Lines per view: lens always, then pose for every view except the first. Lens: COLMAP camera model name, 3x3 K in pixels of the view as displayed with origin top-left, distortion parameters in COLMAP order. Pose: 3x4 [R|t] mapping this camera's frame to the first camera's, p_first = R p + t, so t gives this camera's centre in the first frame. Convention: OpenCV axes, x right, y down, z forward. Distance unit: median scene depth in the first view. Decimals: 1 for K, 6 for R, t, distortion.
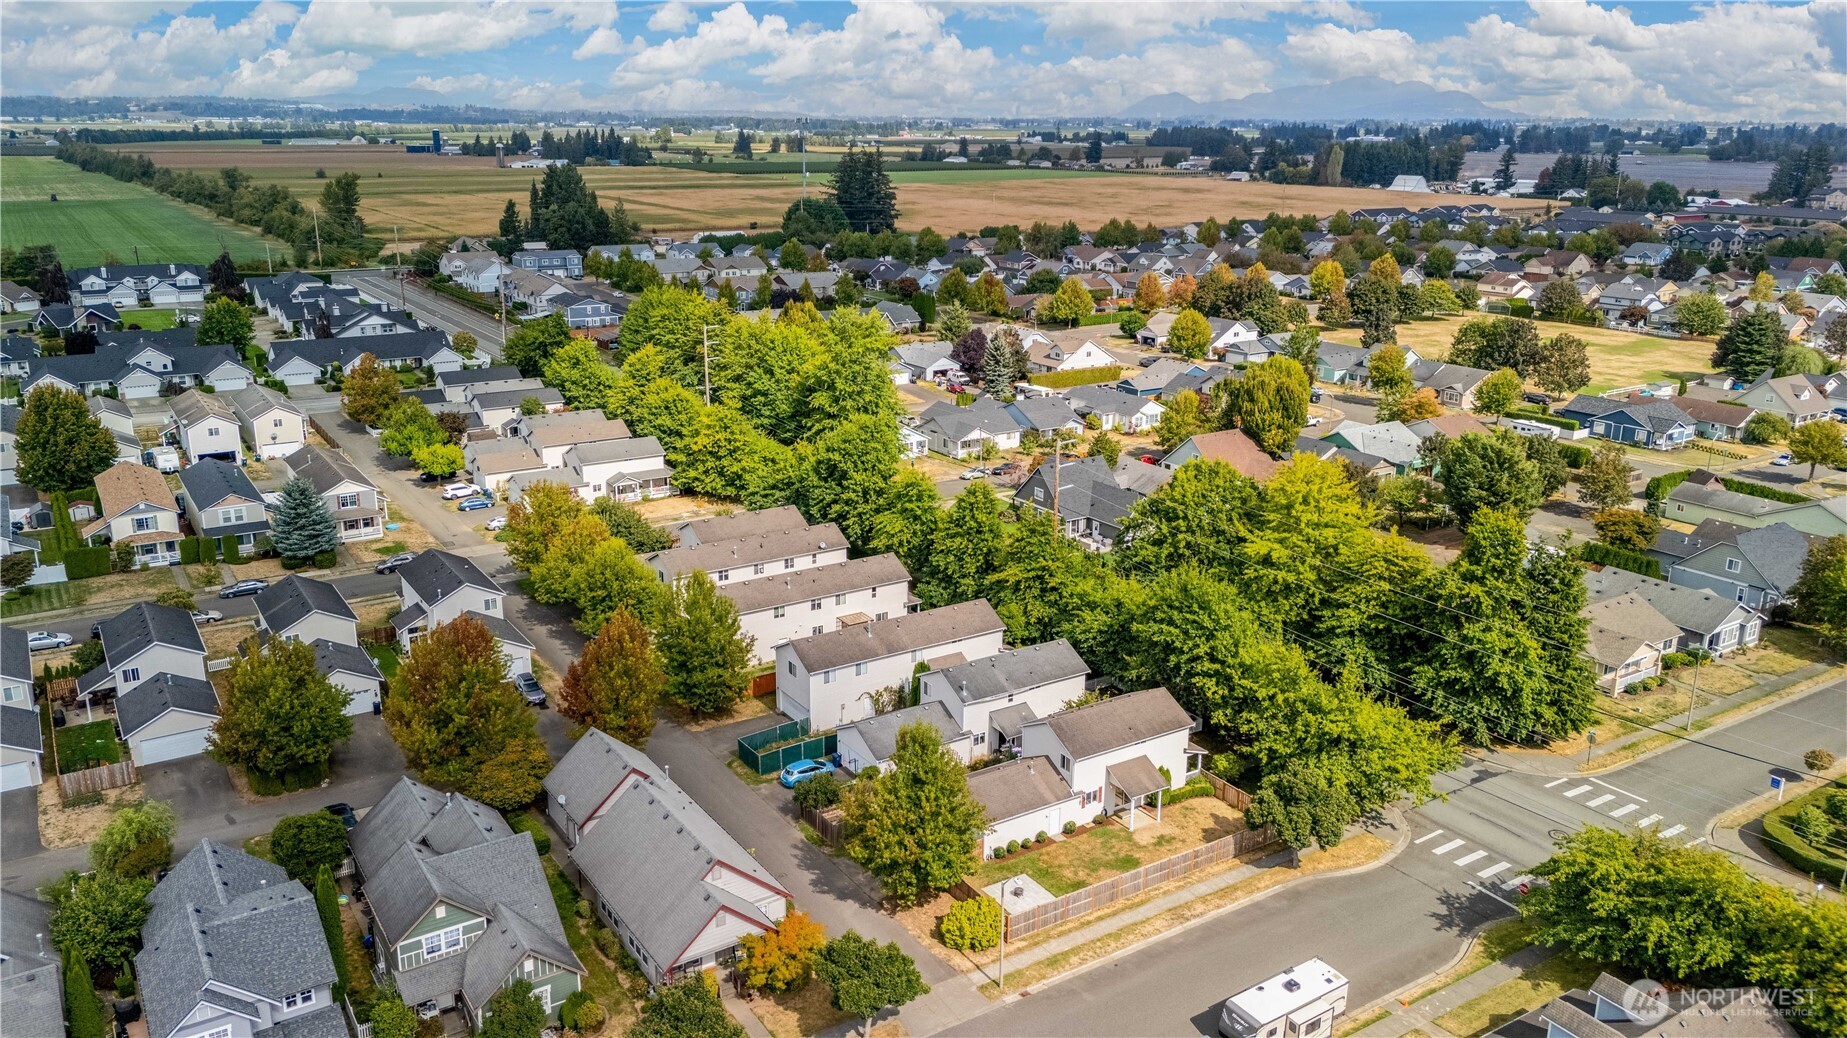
lens RADIAL K [[1356.6, 0, 926.8], [0, 1356.6, 513.0], [0, 0, 1]] dist [0.058135, -0.050150]
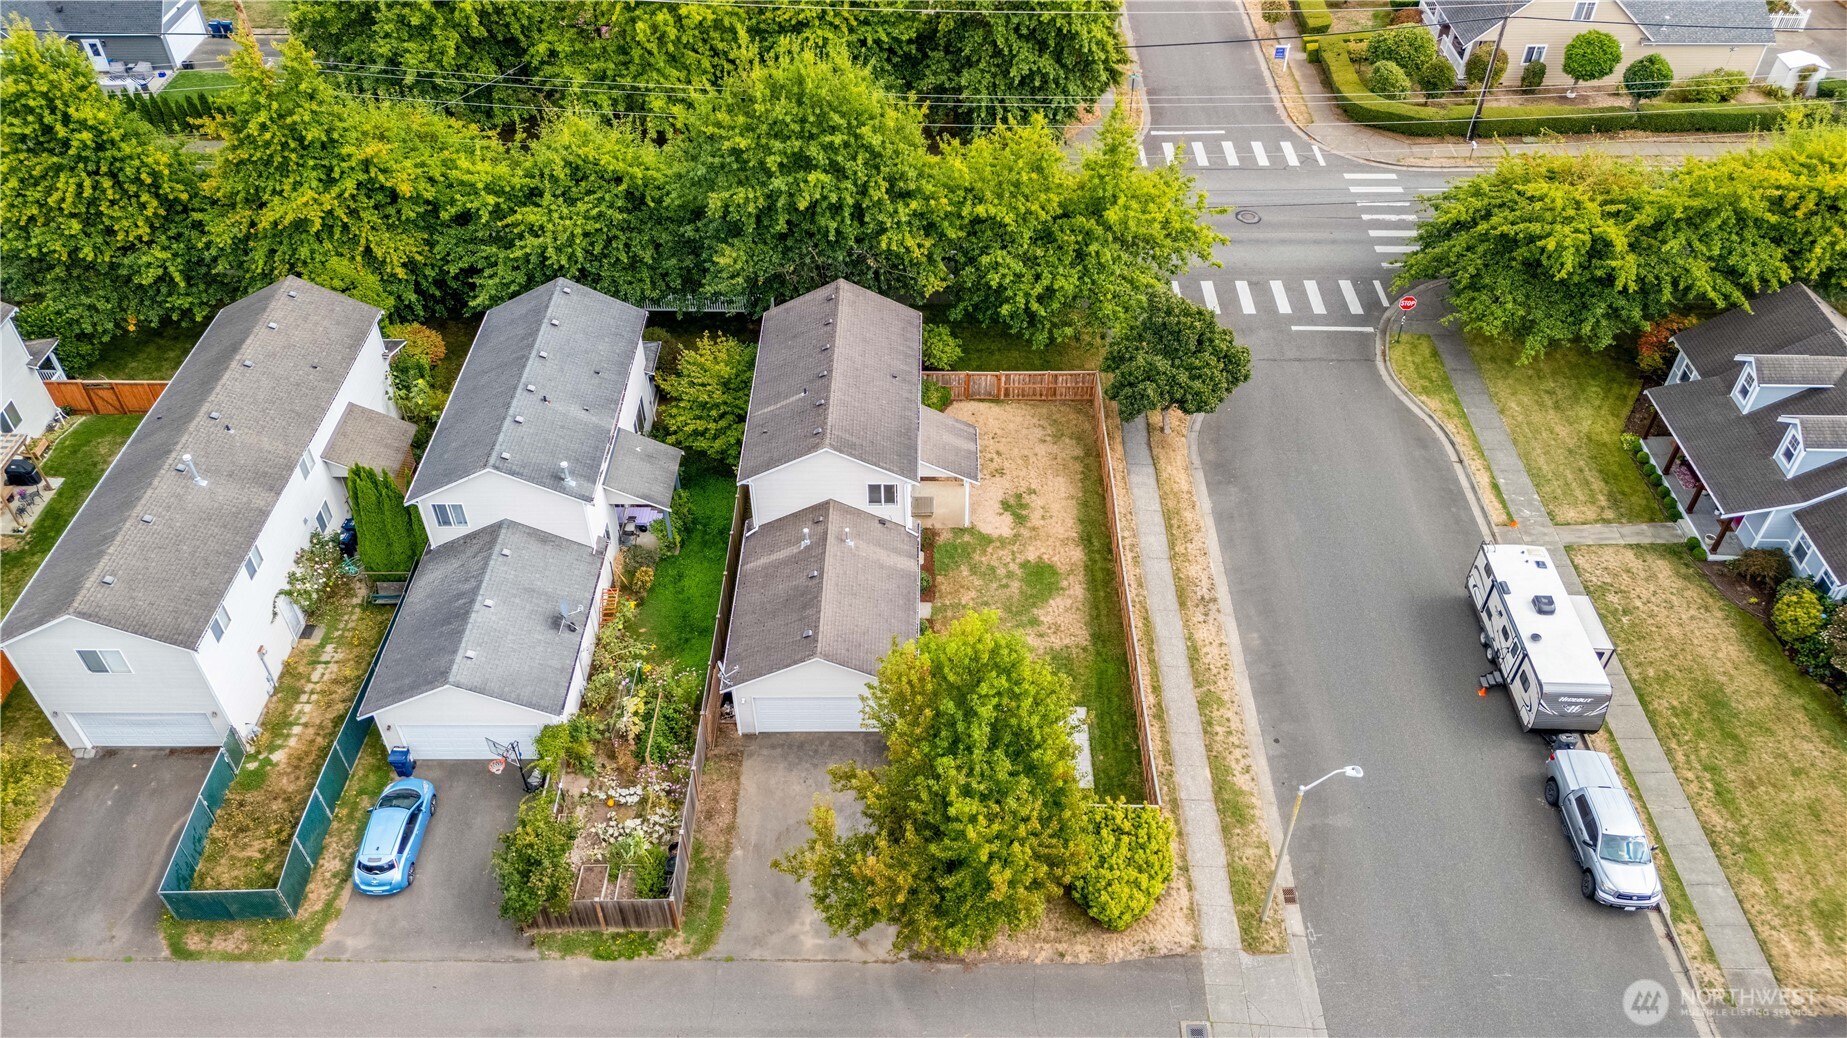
lens RADIAL K [[1356.6, 0, 926.8], [0, 1356.6, 513.0], [0, 0, 1]] dist [0.058135, -0.050150]
pose [[0.552099, -0.566675, 0.611609, -0.215067], [0.239273, 0.810367, 0.534839, -0.090309], [-0.798708, -0.148943, 0.582994, 0.656962]]
